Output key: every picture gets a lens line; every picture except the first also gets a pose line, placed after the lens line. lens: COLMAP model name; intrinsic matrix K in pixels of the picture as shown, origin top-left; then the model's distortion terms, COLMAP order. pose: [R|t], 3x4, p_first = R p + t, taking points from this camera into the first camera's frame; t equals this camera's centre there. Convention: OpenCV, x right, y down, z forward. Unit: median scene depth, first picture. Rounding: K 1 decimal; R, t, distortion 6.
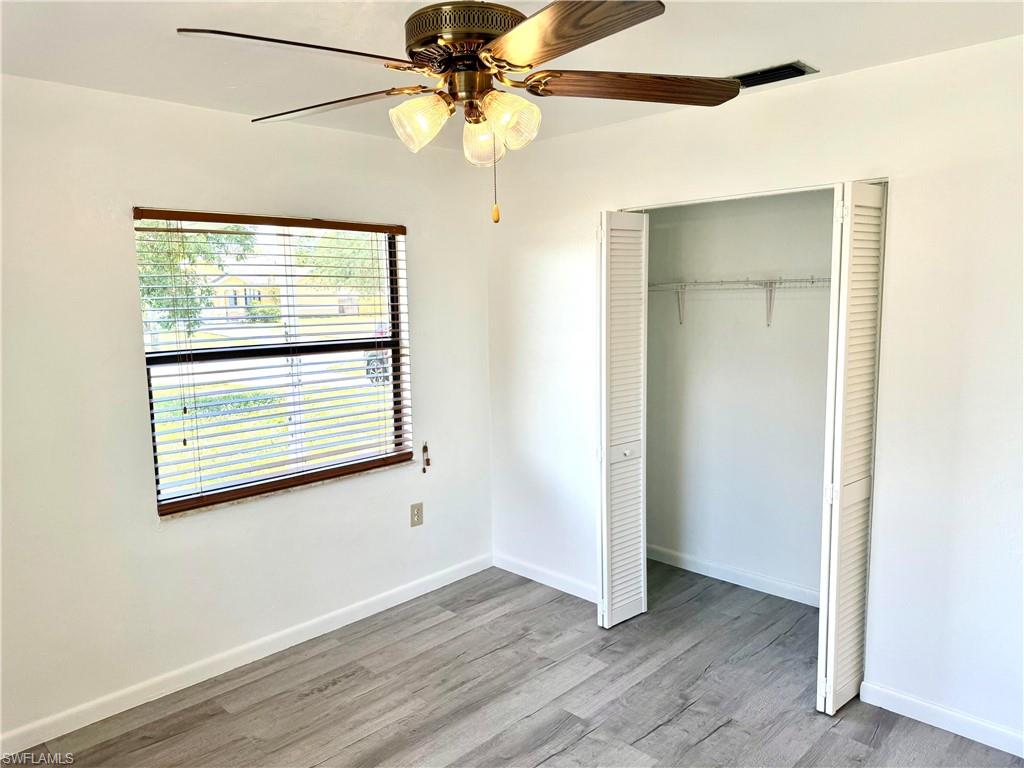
lens RADIAL K [[717.2, 0, 512.0], [0, 717.2, 384.0], [0, 0, 1]] dist [0.087325, -0.109291]
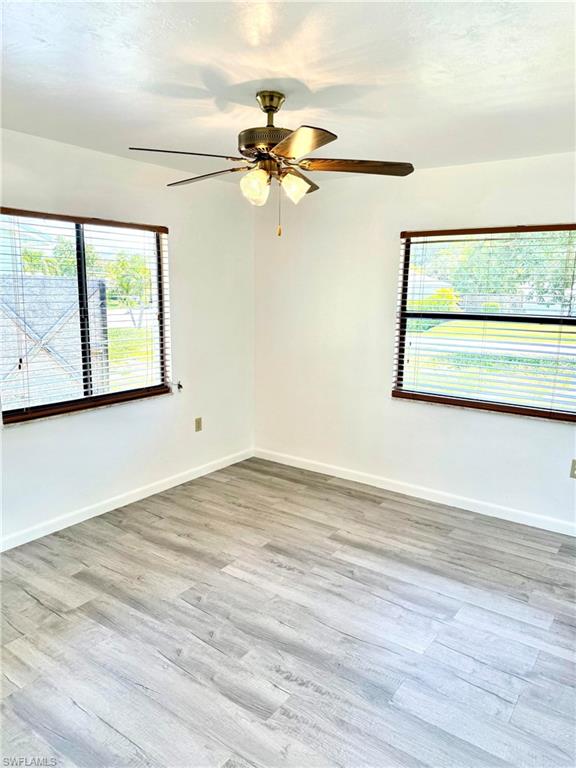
lens RADIAL K [[537.9, 0, 288.0], [0, 537.9, 384.0], [0, 0, 1]] dist [0.087325, -0.109291]
pose [[0.163263, 0.191518, -0.967815, 1.424034], [-0.141587, 0.975371, 0.169129, -0.085247], [0.976370, 0.109418, 0.186359, 0.802395]]
